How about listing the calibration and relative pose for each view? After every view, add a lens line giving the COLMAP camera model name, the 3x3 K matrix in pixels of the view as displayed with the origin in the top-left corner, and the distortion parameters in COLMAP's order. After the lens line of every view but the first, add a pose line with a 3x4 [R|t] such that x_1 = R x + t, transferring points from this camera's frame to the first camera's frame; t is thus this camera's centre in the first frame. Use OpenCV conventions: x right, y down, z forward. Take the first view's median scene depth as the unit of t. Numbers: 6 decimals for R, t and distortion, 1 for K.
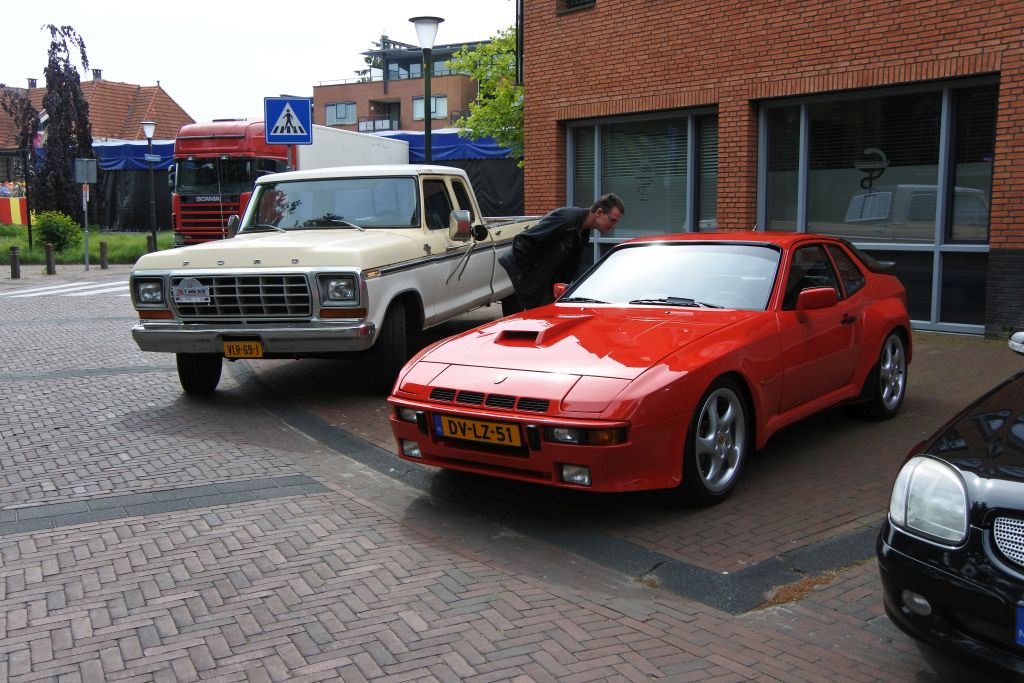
lens RADIAL K [[1042.1, 0, 512.0], [0, 1042.1, 341.5], [0, 0, 1]] dist [-0.068147, 0.281715]
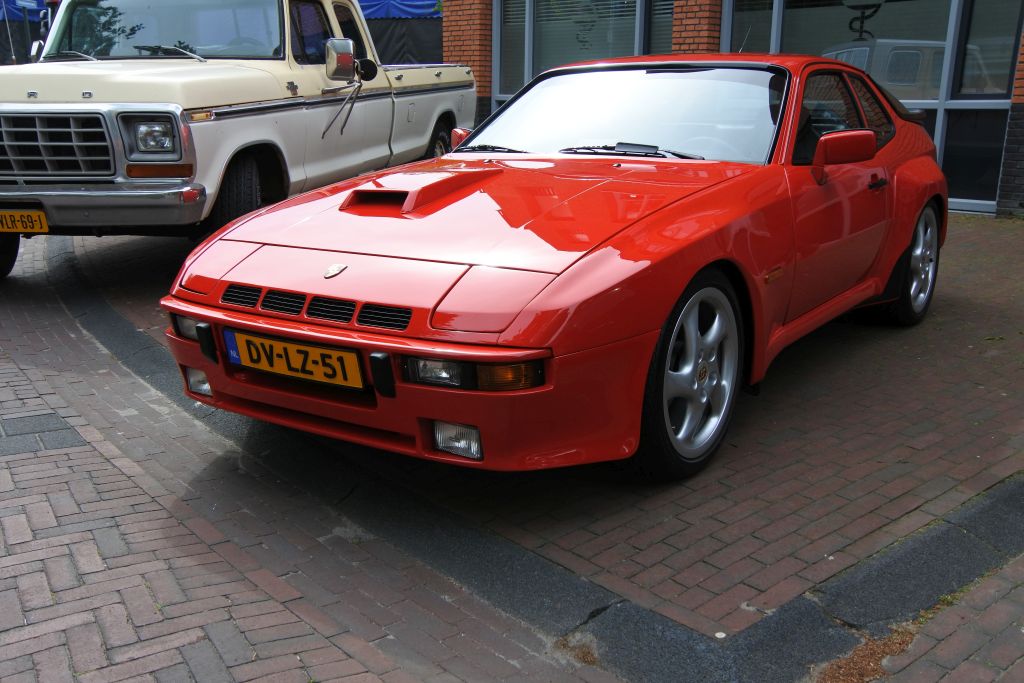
lens RADIAL K [[1042.1, 0, 512.0], [0, 1042.1, 341.5], [0, 0, 1]] dist [-0.068147, 0.281715]
pose [[0.998172, 0.001962, 0.060413, 0.035556], [-0.008866, 0.993415, 0.114225, 0.005324], [-0.059791, -0.114552, 0.991616, 0.270921]]
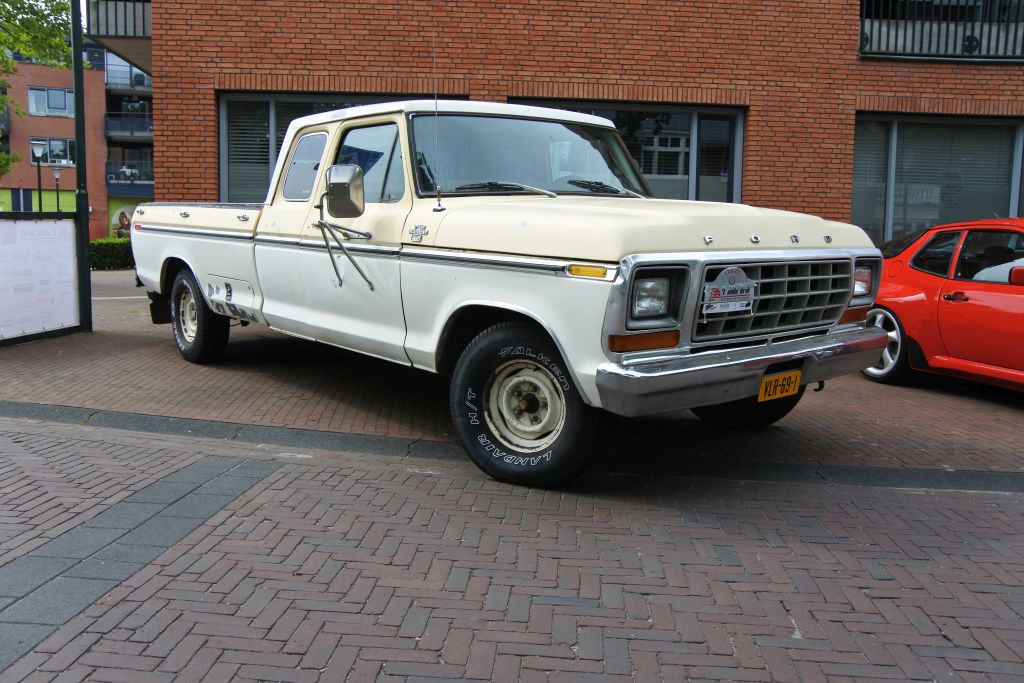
lens RADIAL K [[898.1, 0, 512.0], [0, 898.1, 341.5], [0, 0, 1]] dist [-0.145589, 0.212693]
pose [[0.571665, -0.075357, 0.817019, -0.775189], [0.078740, 0.996216, 0.036791, -0.049057], [-0.816700, 0.043300, 0.575436, 0.836144]]
